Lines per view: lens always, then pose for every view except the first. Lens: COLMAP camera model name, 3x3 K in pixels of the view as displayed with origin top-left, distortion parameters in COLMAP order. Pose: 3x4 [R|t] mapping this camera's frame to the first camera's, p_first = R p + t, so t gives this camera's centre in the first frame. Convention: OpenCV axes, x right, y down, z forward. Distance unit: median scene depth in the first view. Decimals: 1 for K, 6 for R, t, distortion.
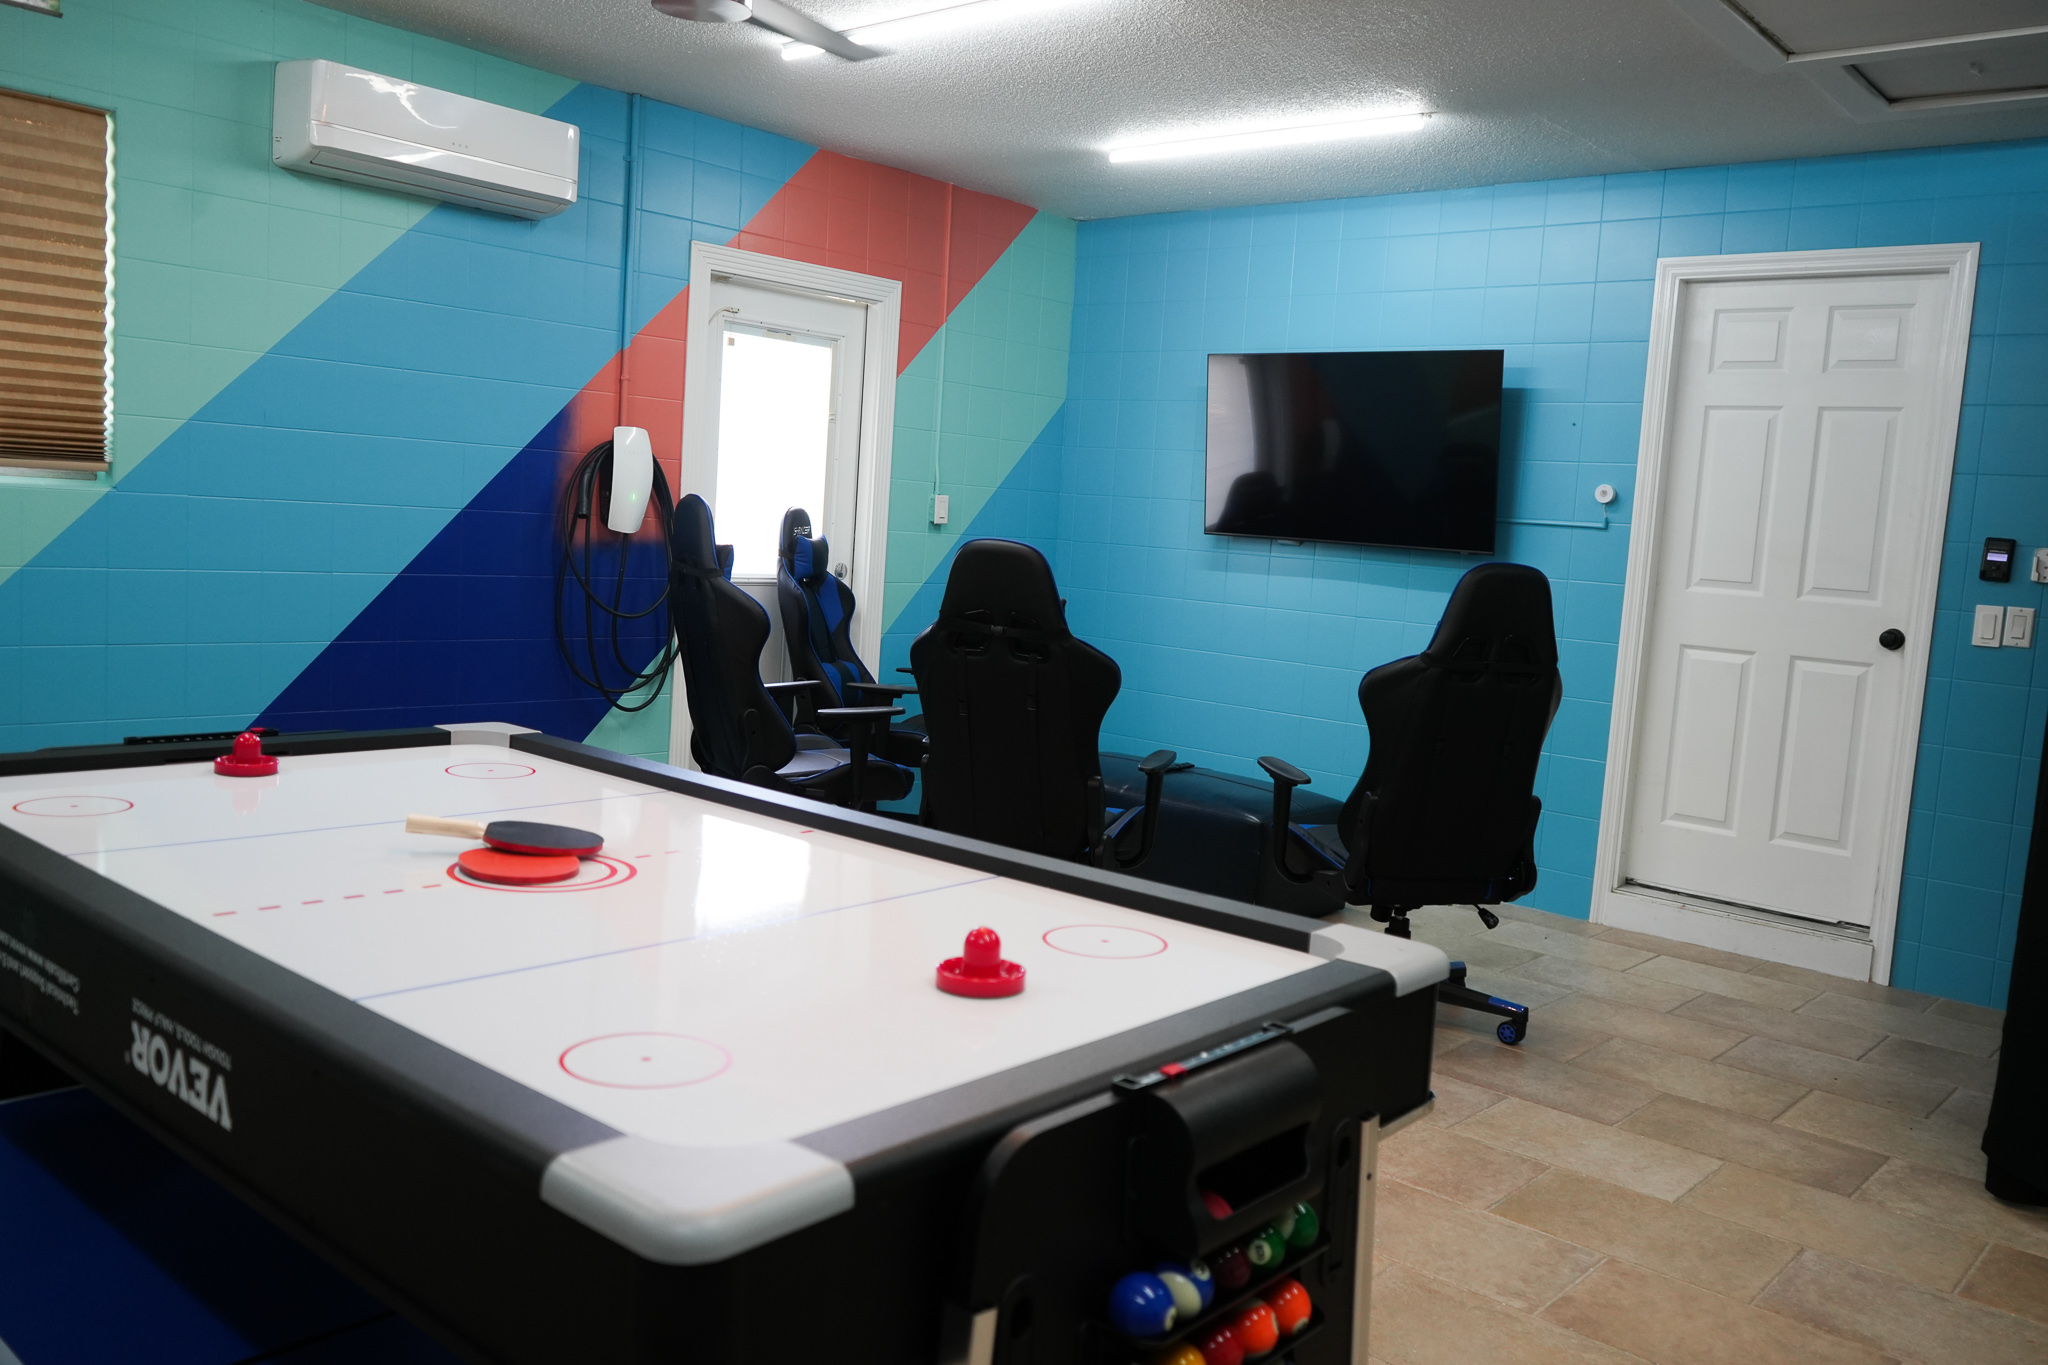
lens RADIAL K [[1619.5, 0, 1024.0], [0, 1619.5, 682.5], [0, 0, 1]] dist [-0.028448, -0.001495]
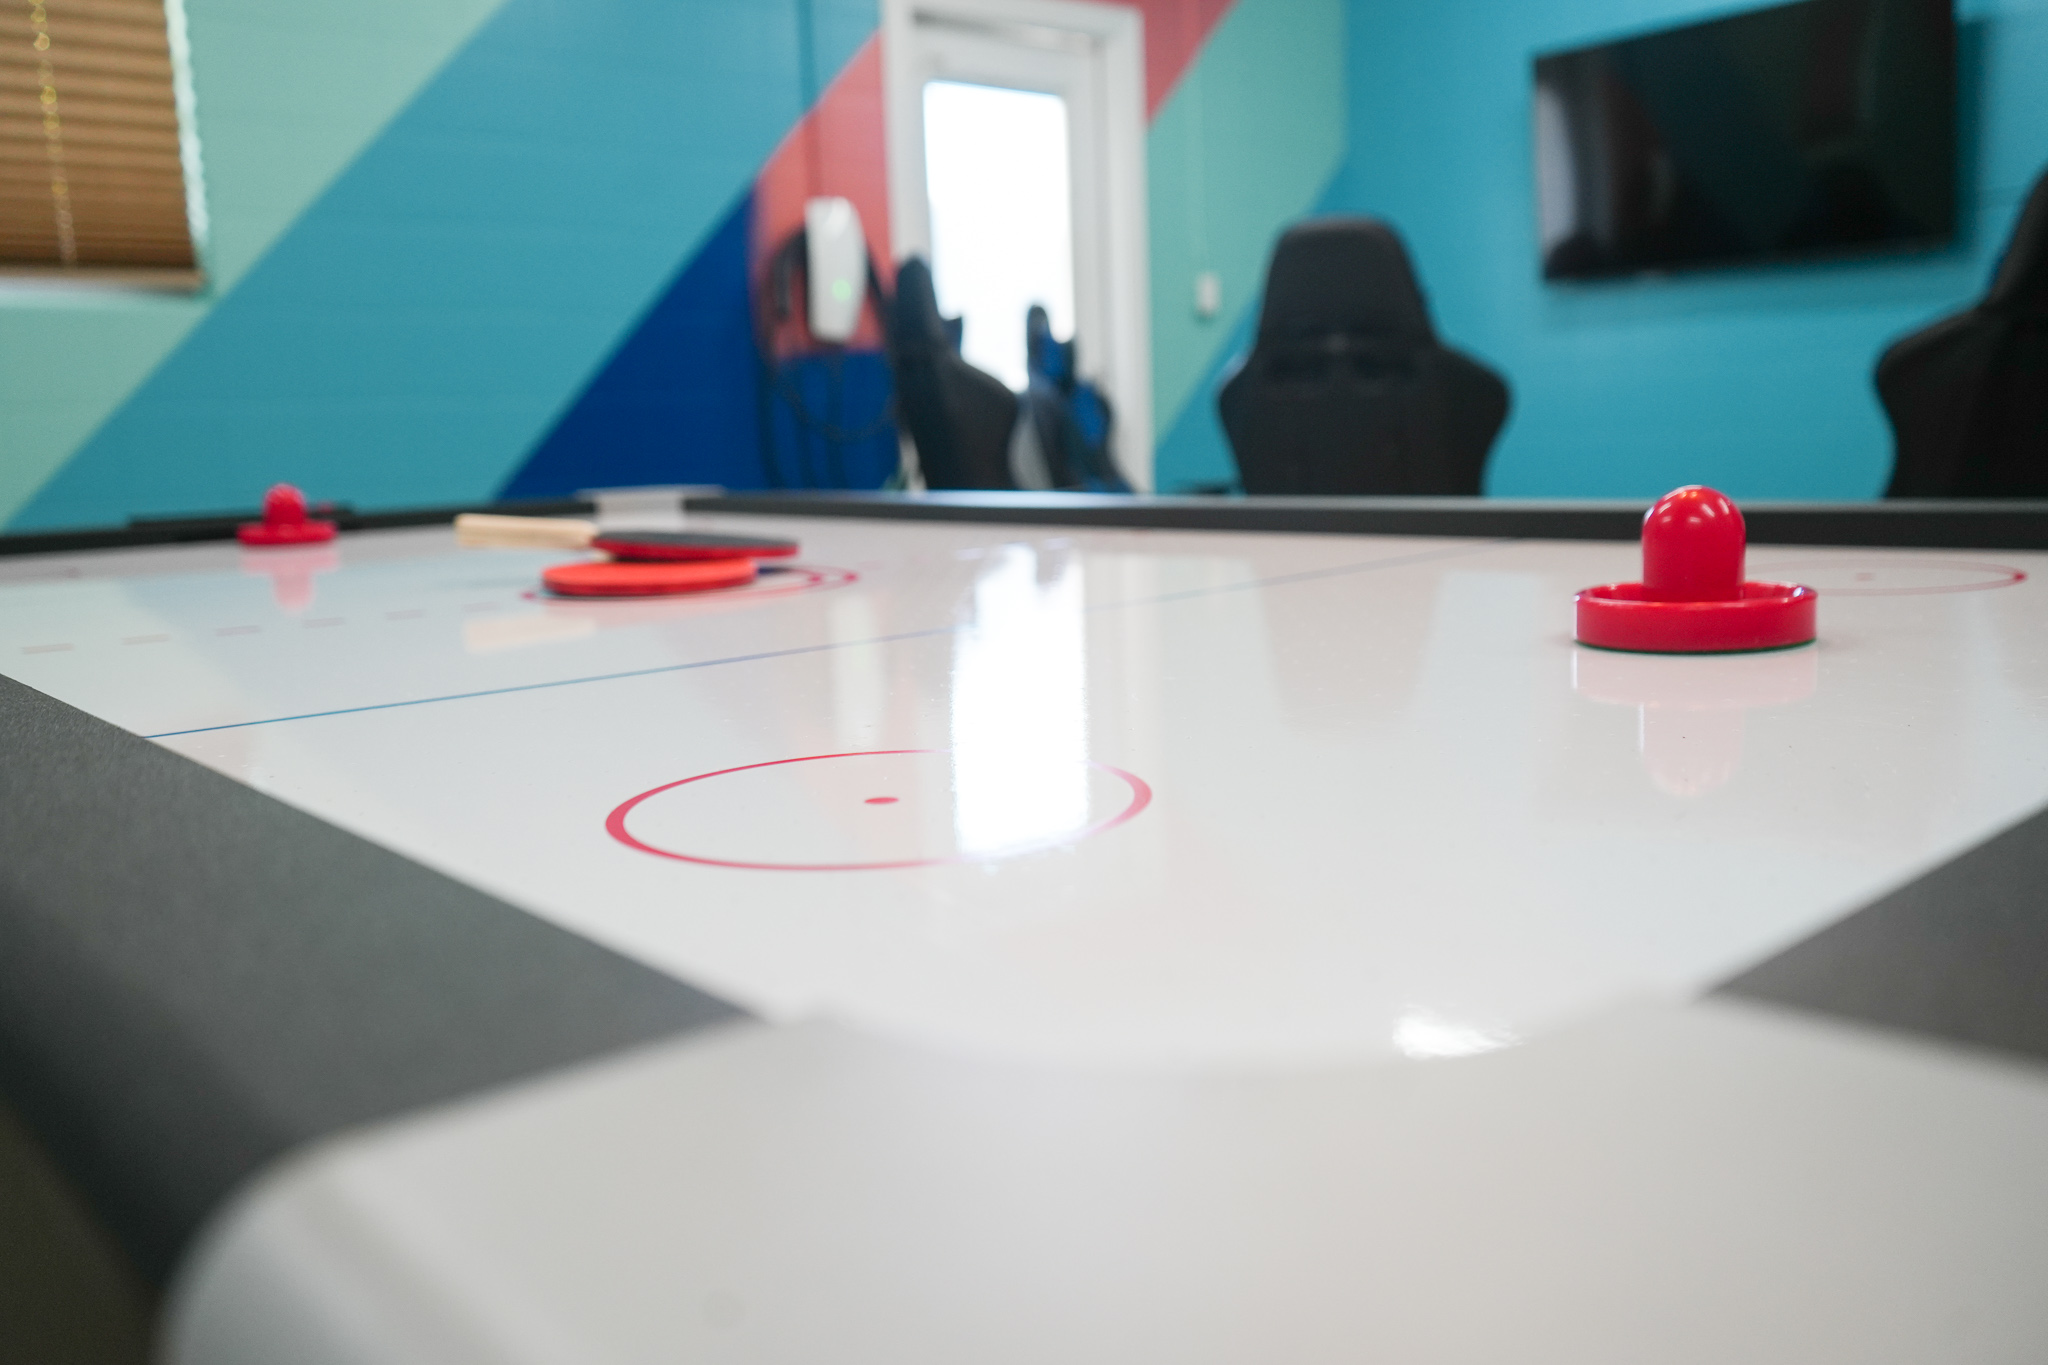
lens RADIAL K [[1619.5, 0, 1024.0], [0, 1619.5, 682.5], [0, 0, 1]] dist [-0.028448, -0.001495]
pose [[0.985843, -0.077715, -0.148570, -0.044769], [0.084846, 0.995497, 0.042269, 0.056583], [0.144616, -0.054276, 0.987998, 0.197322]]
